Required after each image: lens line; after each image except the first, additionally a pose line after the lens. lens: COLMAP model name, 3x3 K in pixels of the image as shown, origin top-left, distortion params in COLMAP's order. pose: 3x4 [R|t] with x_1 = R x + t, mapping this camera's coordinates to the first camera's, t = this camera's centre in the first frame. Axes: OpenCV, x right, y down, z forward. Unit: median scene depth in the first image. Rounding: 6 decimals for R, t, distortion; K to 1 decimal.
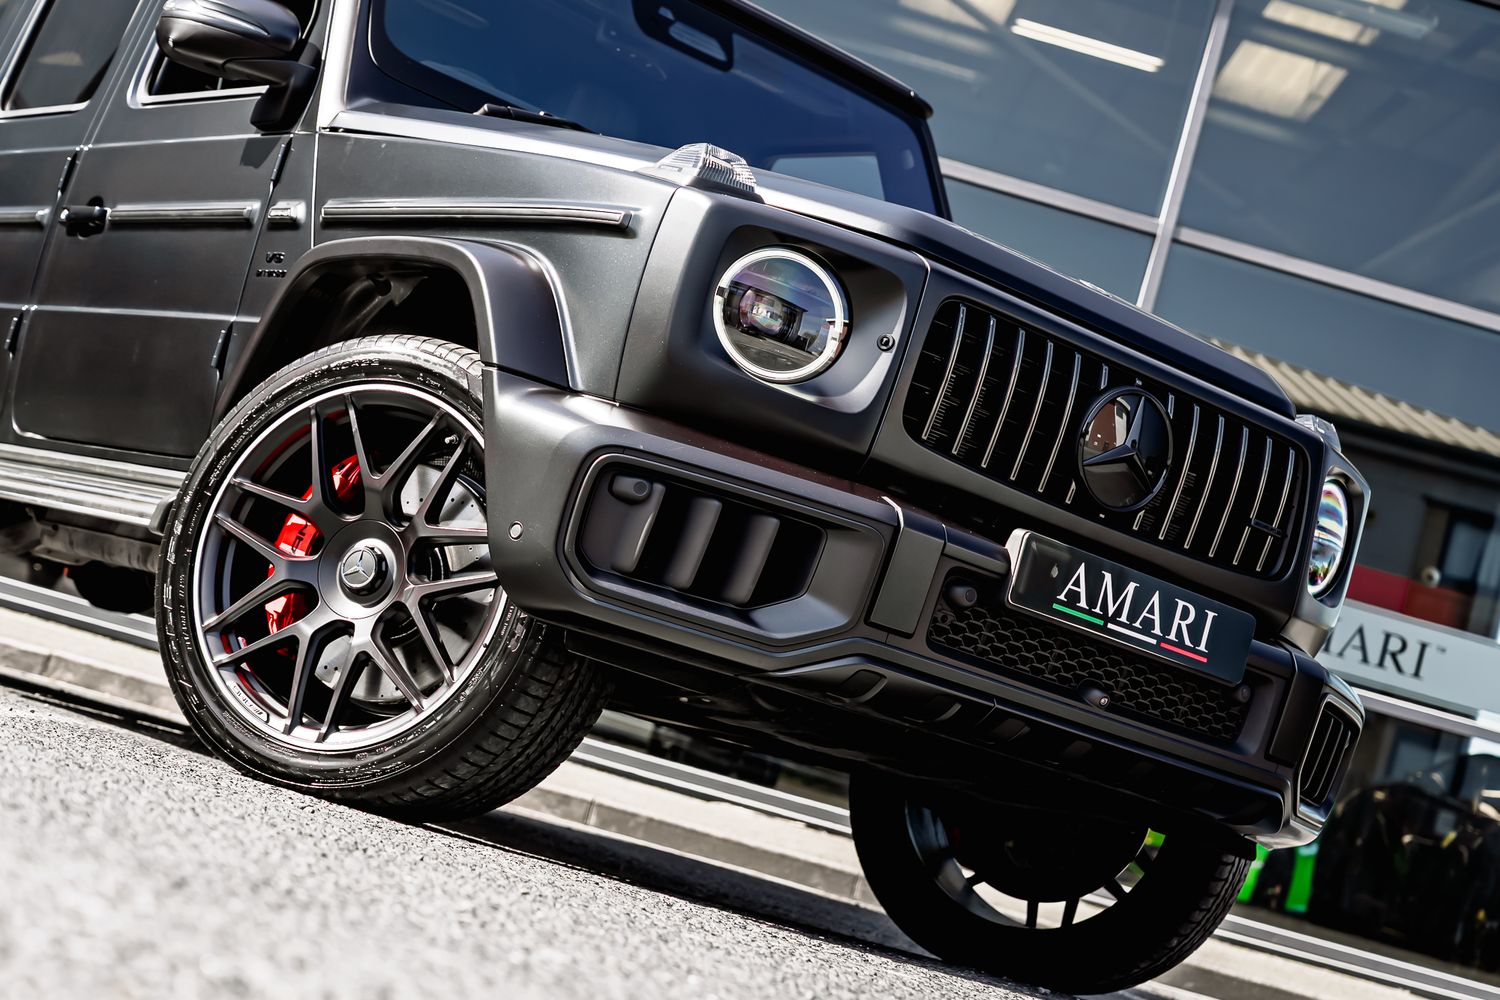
lens RADIAL K [[2944.2, 0, 757.4], [0, 2944.2, 537.0], [0, 0, 1]] dist [0.004692, 0.000000]
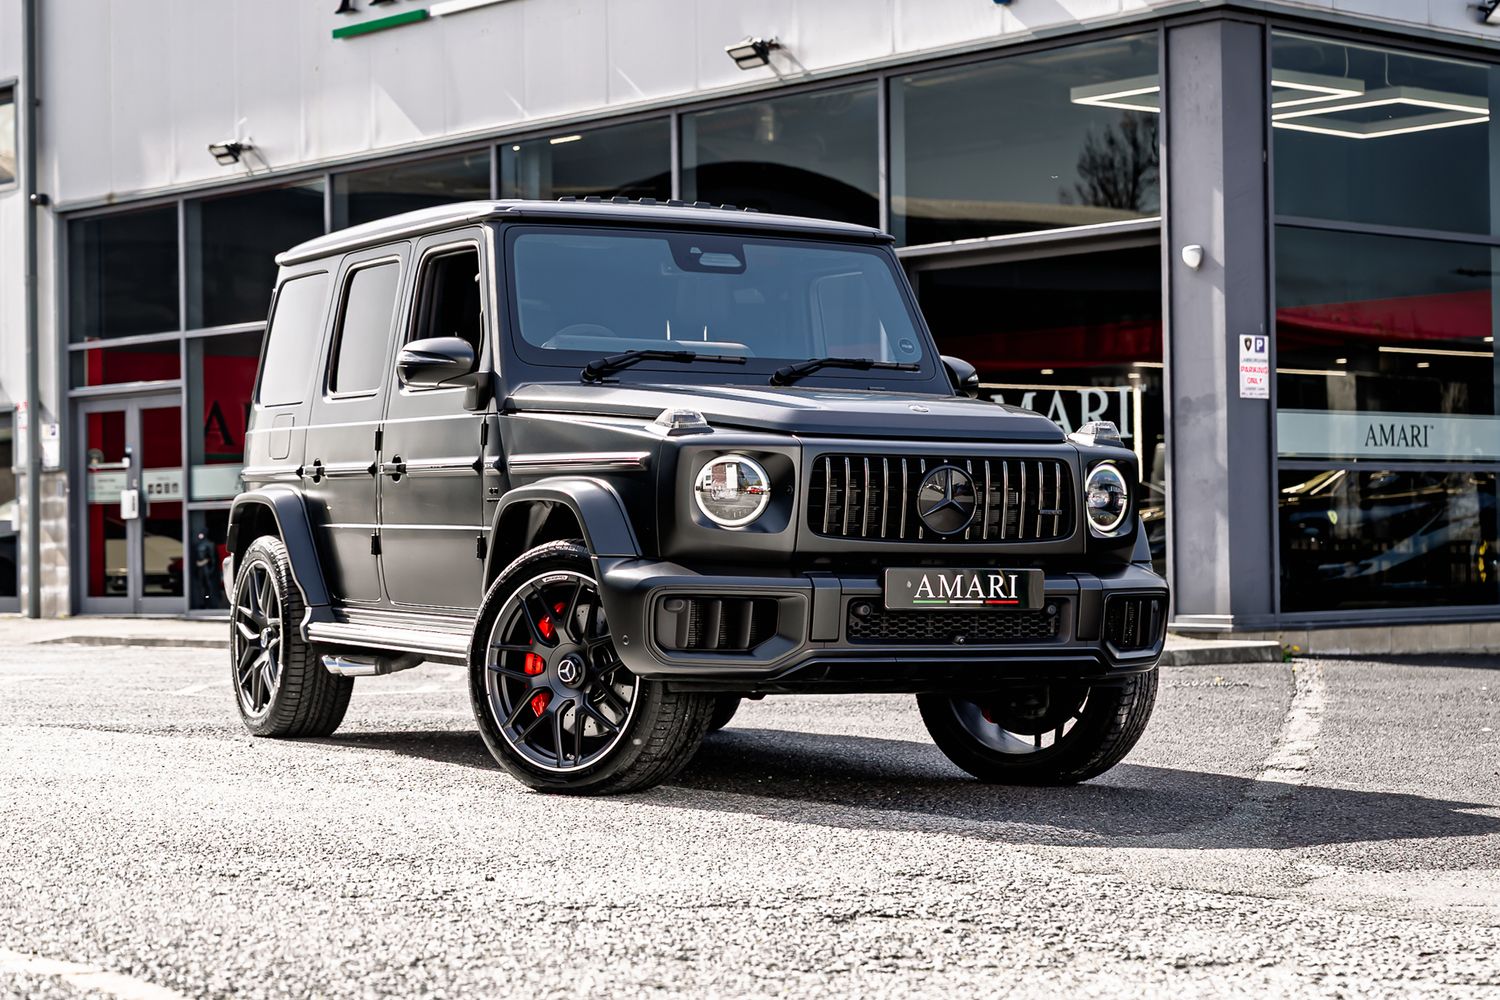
lens RADIAL K [[3323.4, 0, 759.2], [0, 3323.4, 547.4], [0, 0, 1]] dist [0.037972, 0.000000]
pose [[0.948345, -0.257582, -0.185186, 0.396658], [0.270216, 0.961694, 0.046131, -0.130268], [0.166209, -0.093789, 0.981620, -1.054885]]
